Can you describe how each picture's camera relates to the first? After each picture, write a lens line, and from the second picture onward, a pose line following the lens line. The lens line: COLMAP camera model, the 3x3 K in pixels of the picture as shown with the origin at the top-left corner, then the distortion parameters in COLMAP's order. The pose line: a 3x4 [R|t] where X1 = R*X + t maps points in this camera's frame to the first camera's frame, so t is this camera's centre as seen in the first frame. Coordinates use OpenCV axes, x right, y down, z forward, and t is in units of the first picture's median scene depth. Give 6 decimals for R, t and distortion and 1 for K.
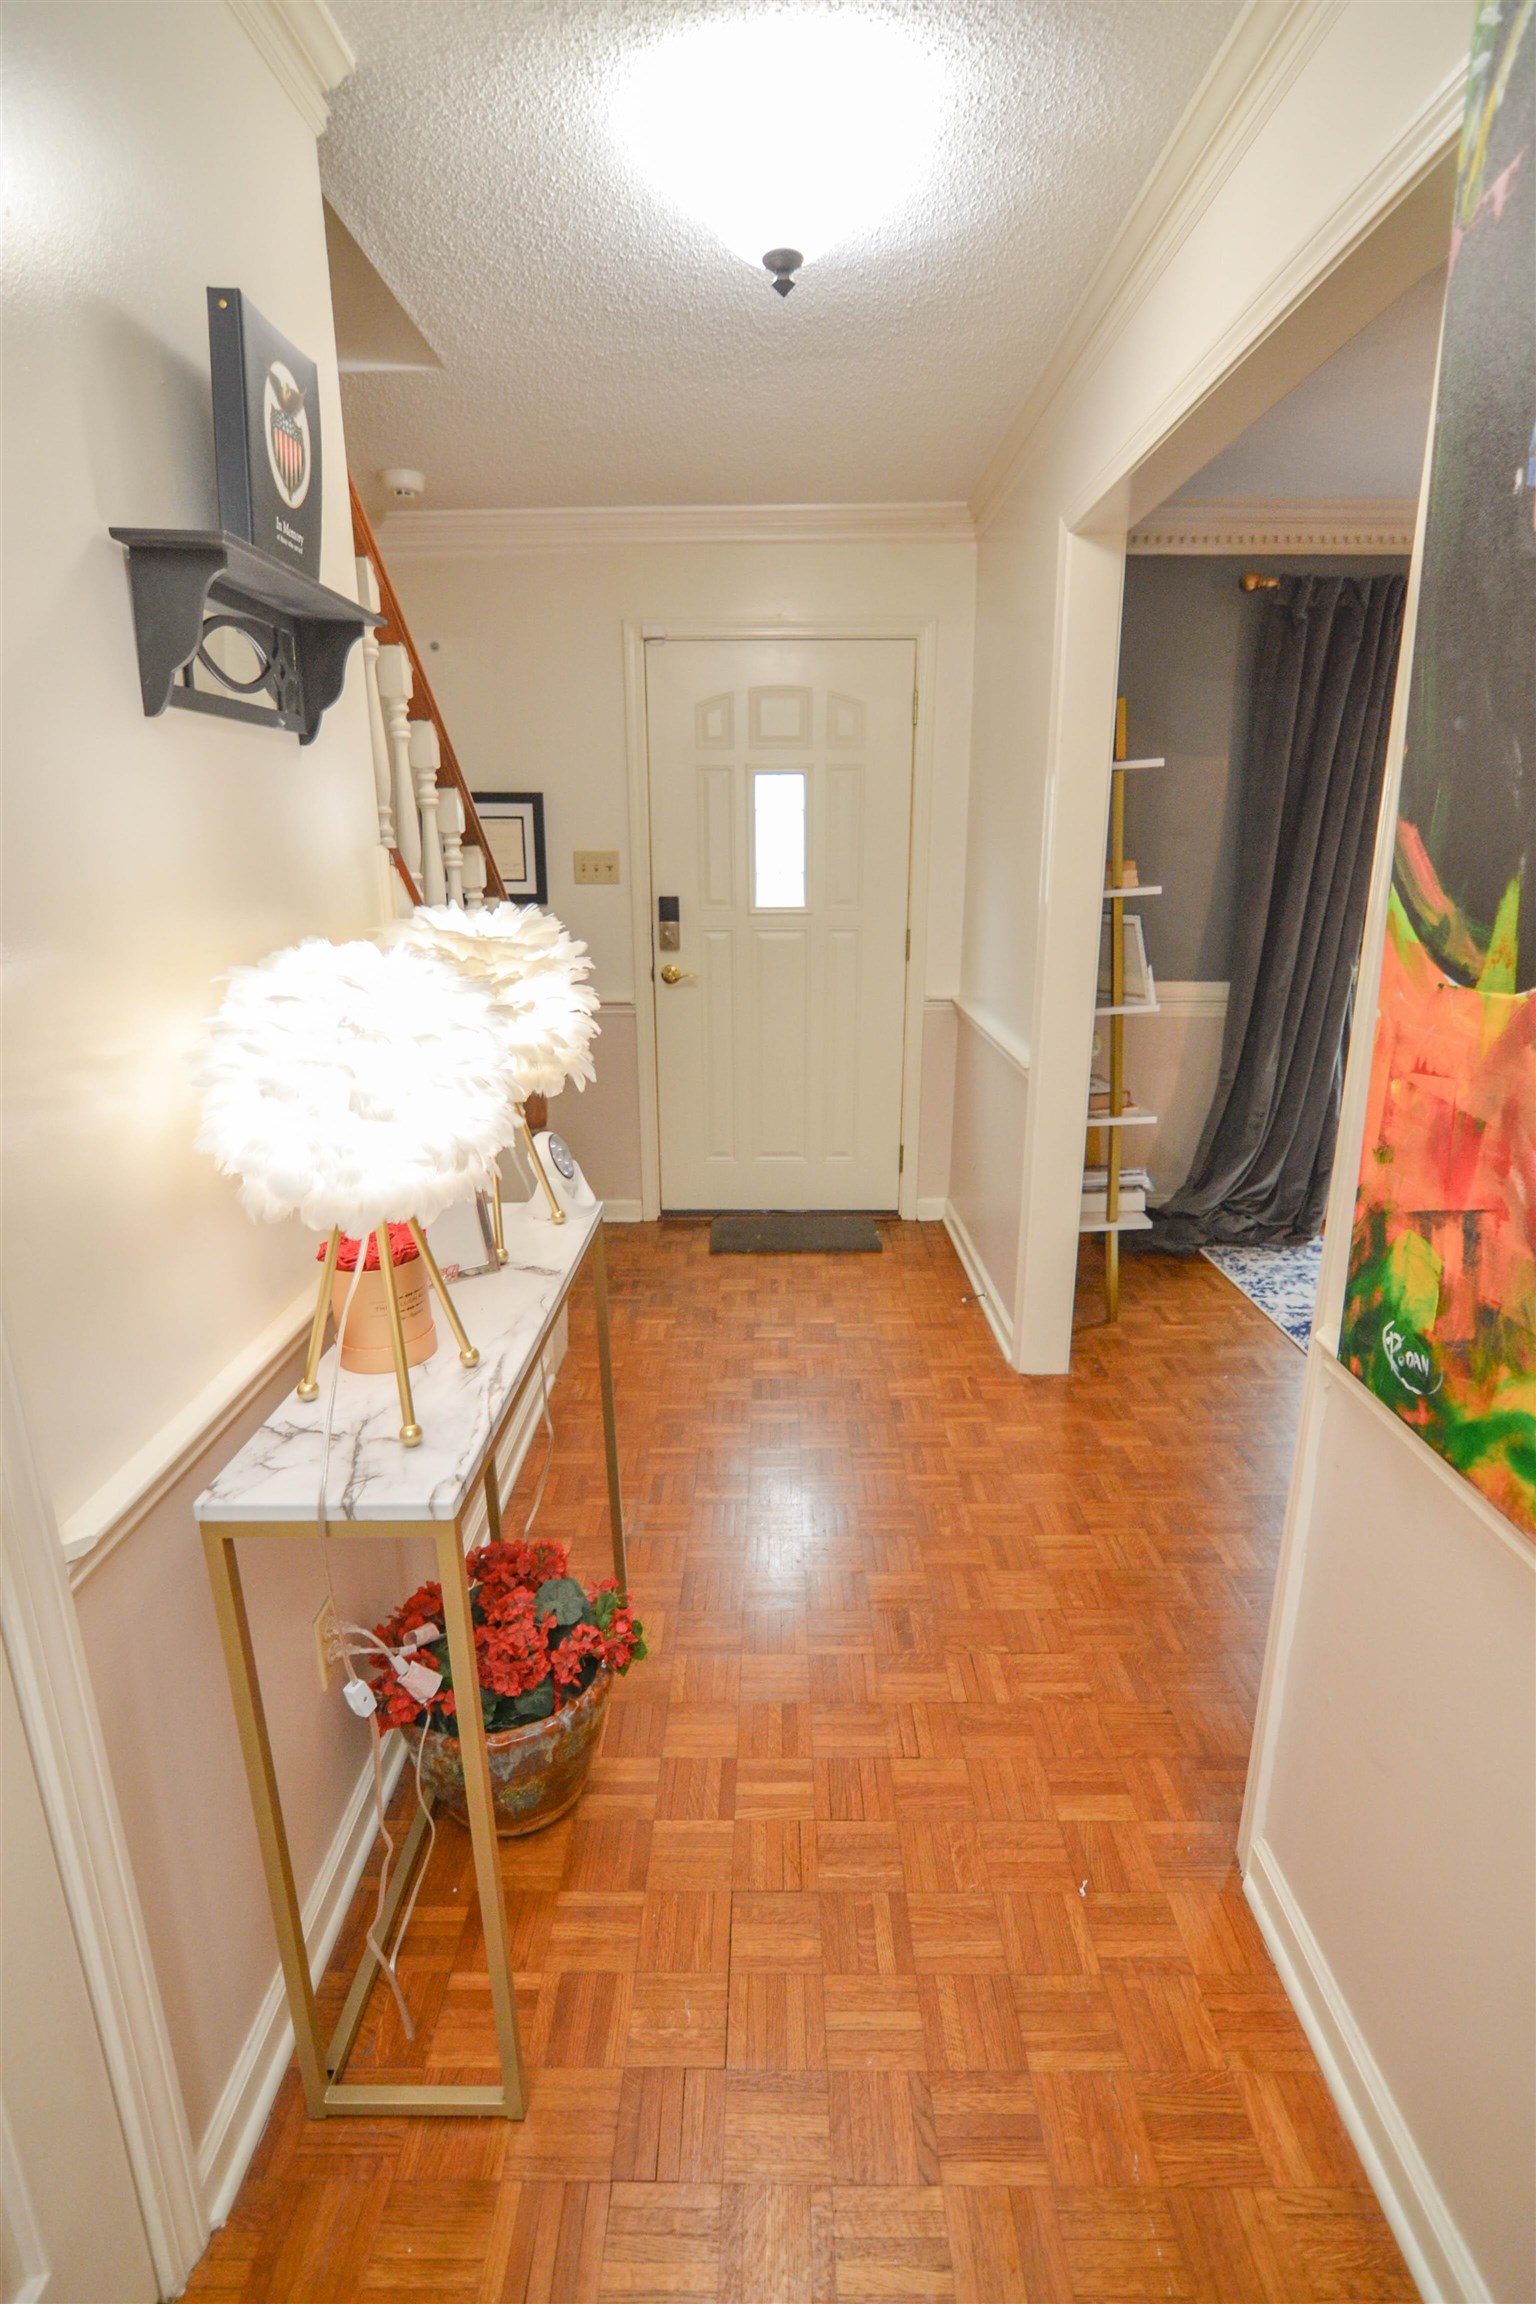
lens RADIAL K [[1142.3, 0, 766.7], [0, 1142.3, 1168.0], [0, 0, 1]] dist [-0.025932, 0.008315]
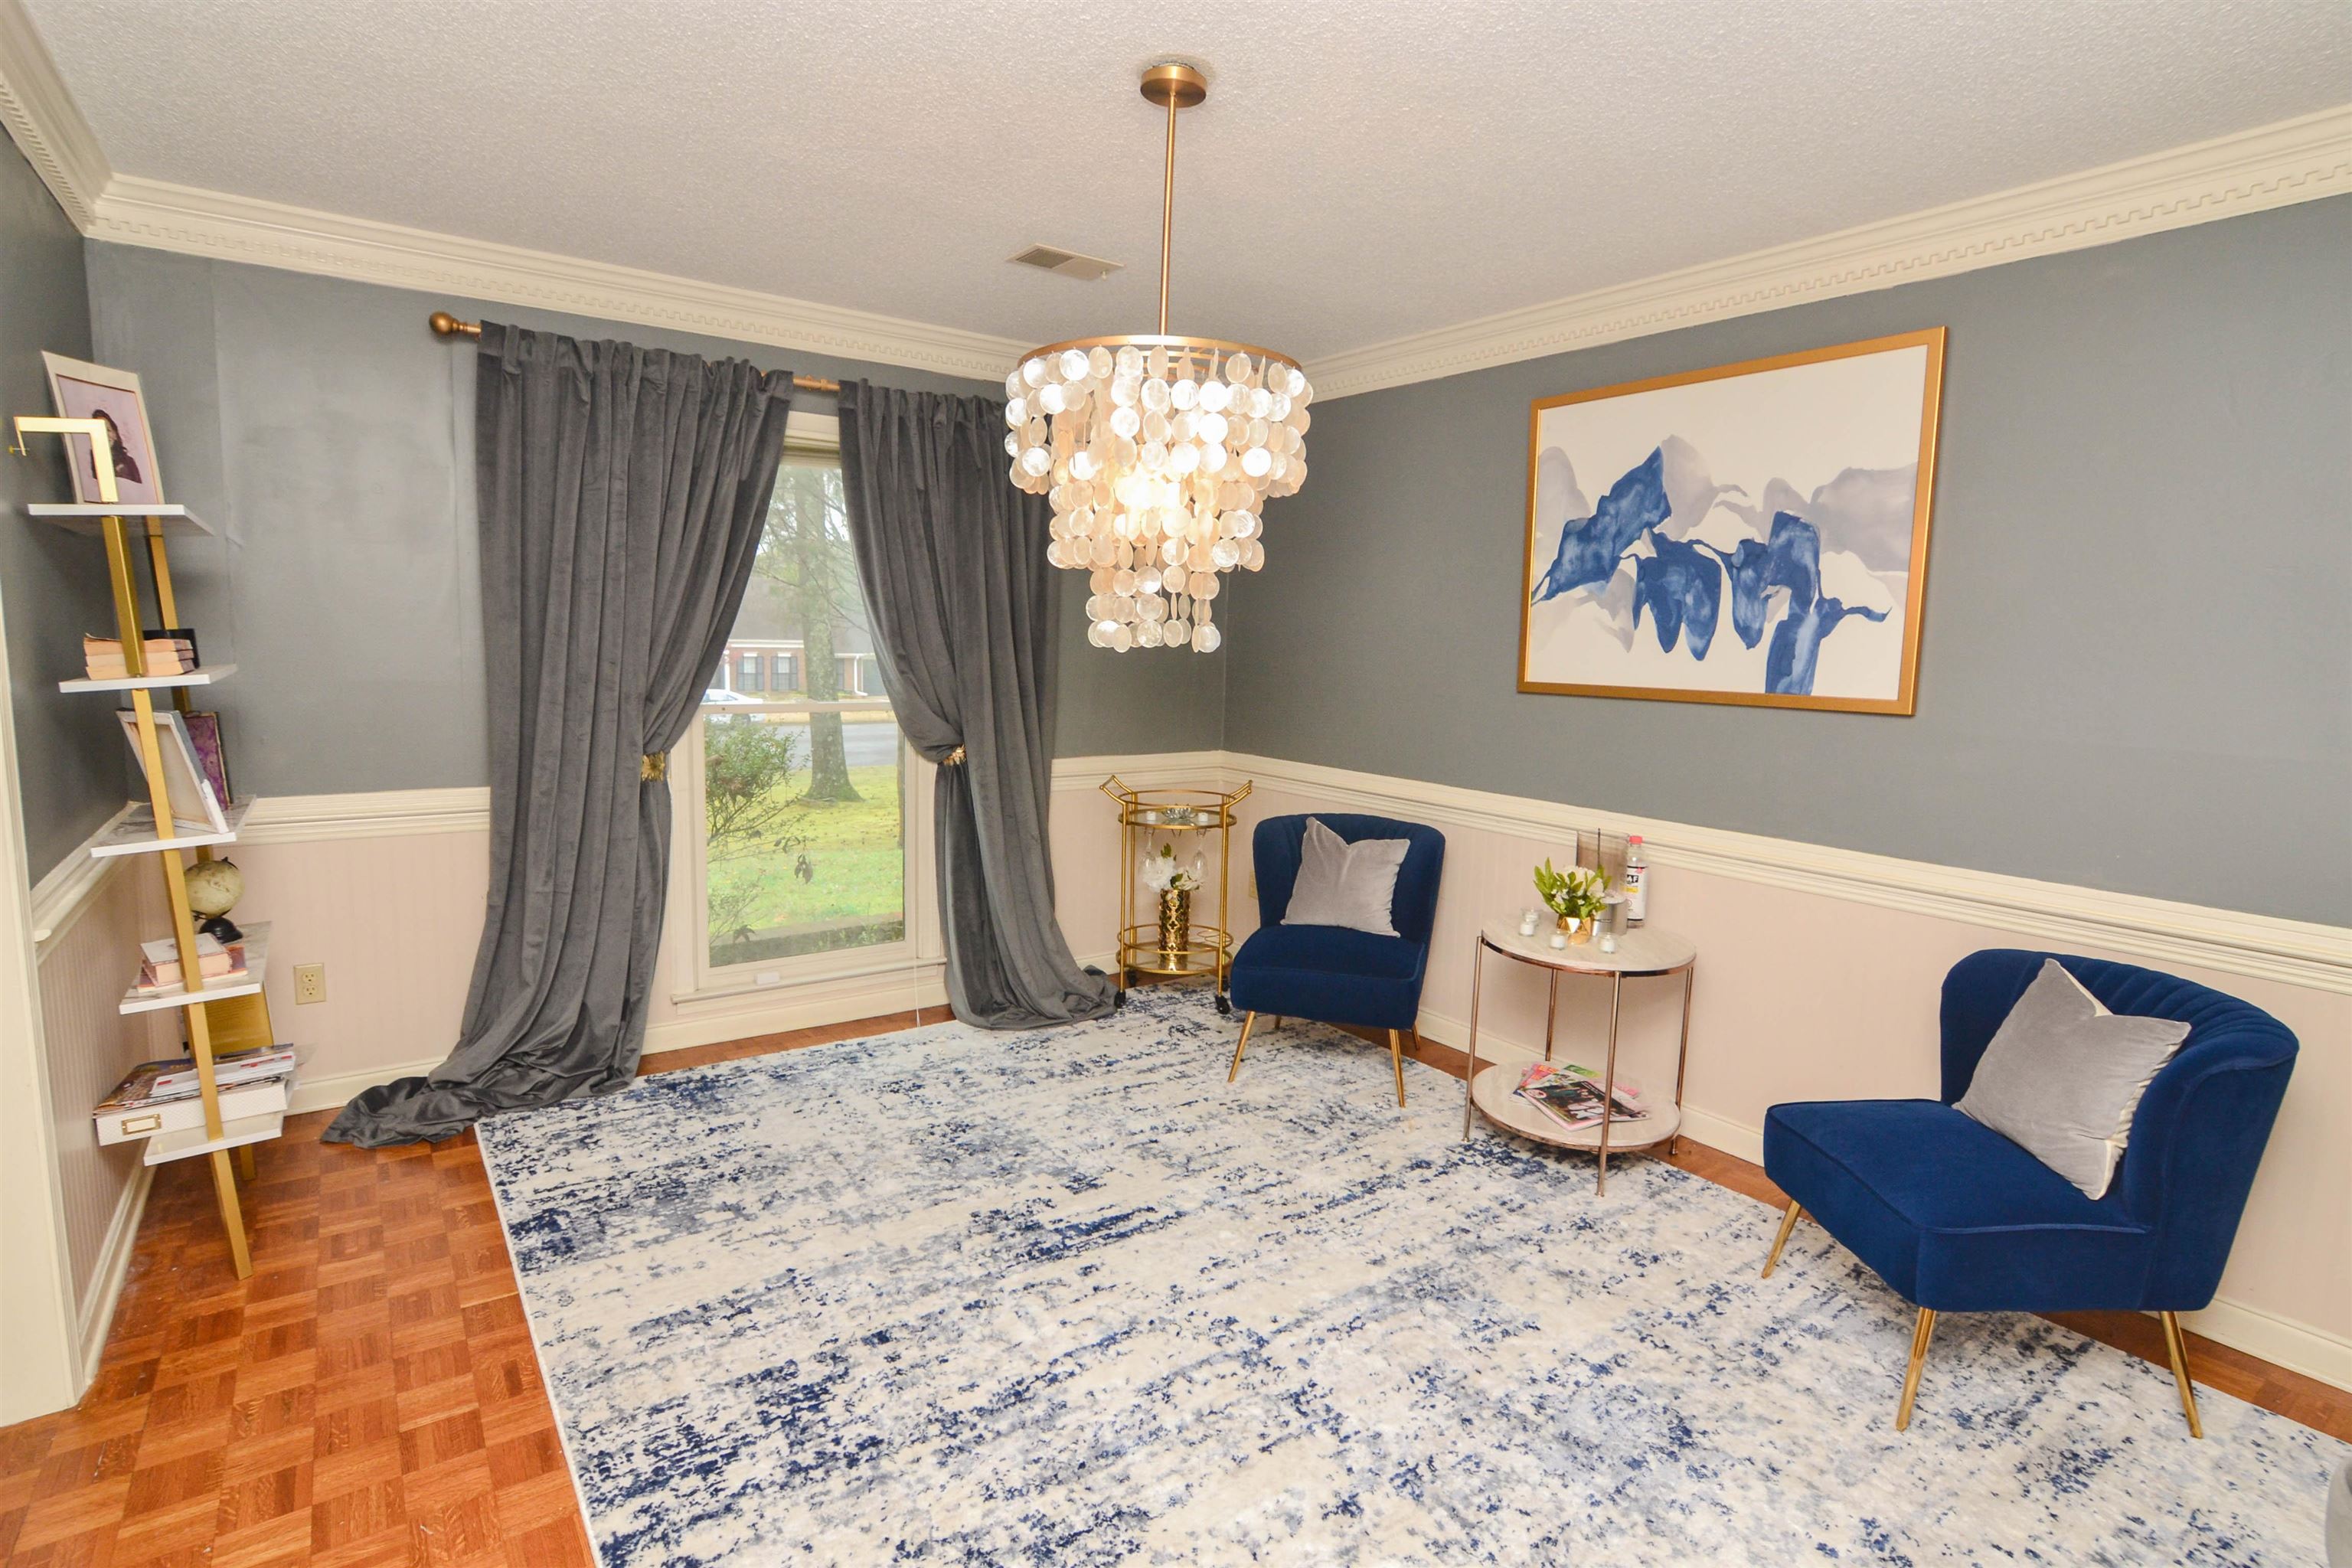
lens RADIAL K [[1166.1, 0, 1169.7], [0, 1166.1, 770.6], [0, 0, 1]] dist [-0.025932, 0.008315]
pose [[0.815233, -0.048254, 0.577120, 0.331126], [0.136429, 0.984479, -0.110404, -0.015605], [-0.562835, 0.168741, 0.809162, 0.044218]]
